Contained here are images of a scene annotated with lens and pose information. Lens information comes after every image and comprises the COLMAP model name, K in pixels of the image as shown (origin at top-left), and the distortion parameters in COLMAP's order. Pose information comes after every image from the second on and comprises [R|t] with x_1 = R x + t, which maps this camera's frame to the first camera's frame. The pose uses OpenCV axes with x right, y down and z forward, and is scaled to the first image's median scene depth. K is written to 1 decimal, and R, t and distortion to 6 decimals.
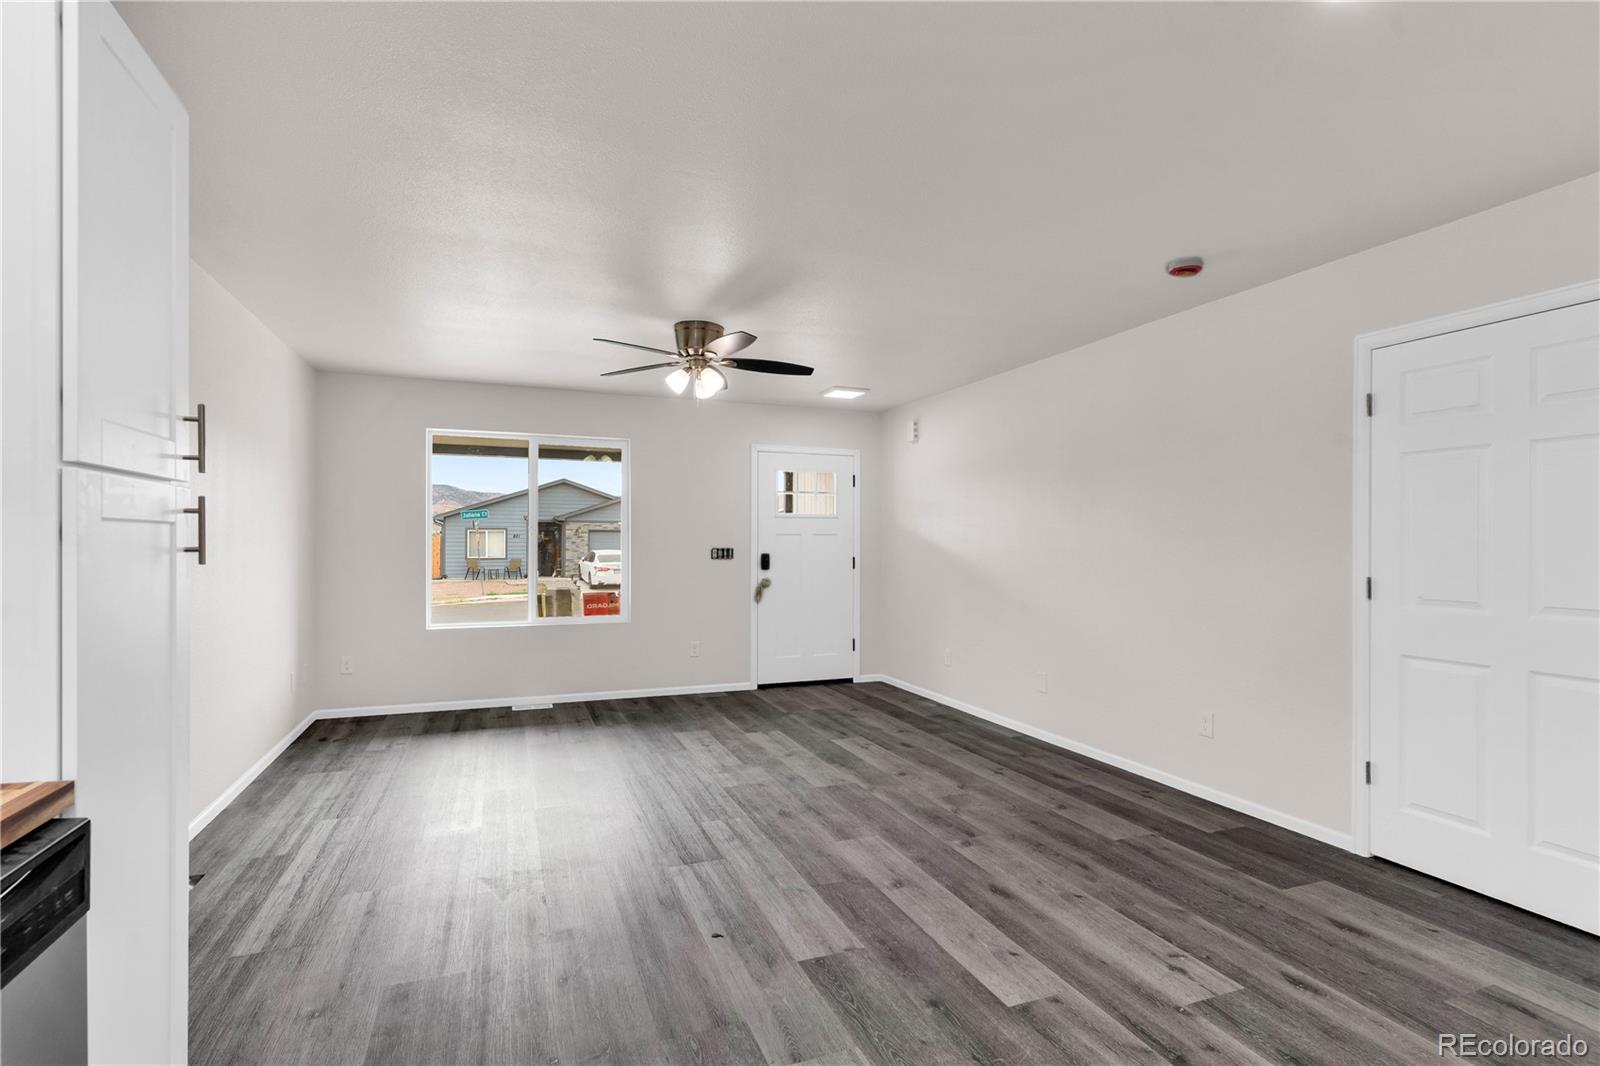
lens RADIAL K [[745.3, 0, 799.9], [0, 745.3, 545.6], [0, 0, 1]] dist [0.001849, -0.000060]
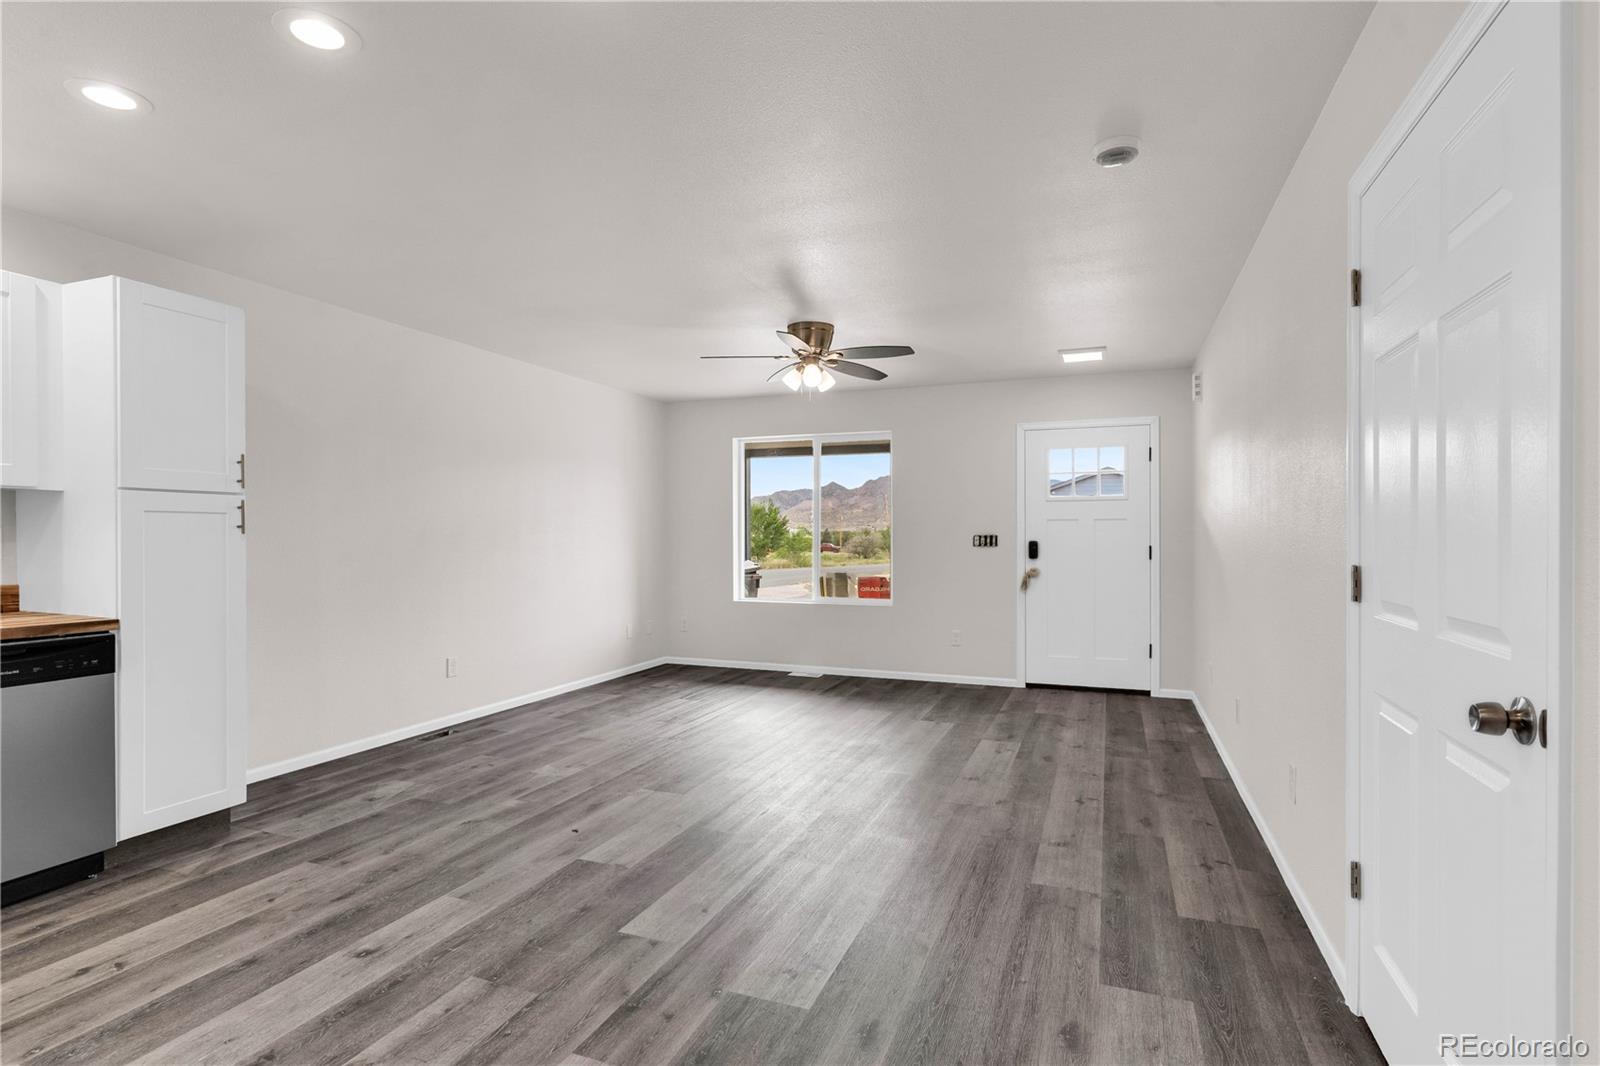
lens RADIAL K [[784.0, 0, 807.5], [0, 784.0, 543.8], [0, 0, 1]] dist [0.001046, 0.000124]
pose [[0.749957, 0.004455, -0.661471, 0.566012], [-0.000502, 0.999981, 0.006165, 0.012315], [0.661486, -0.004291, 0.749945, 0.136508]]
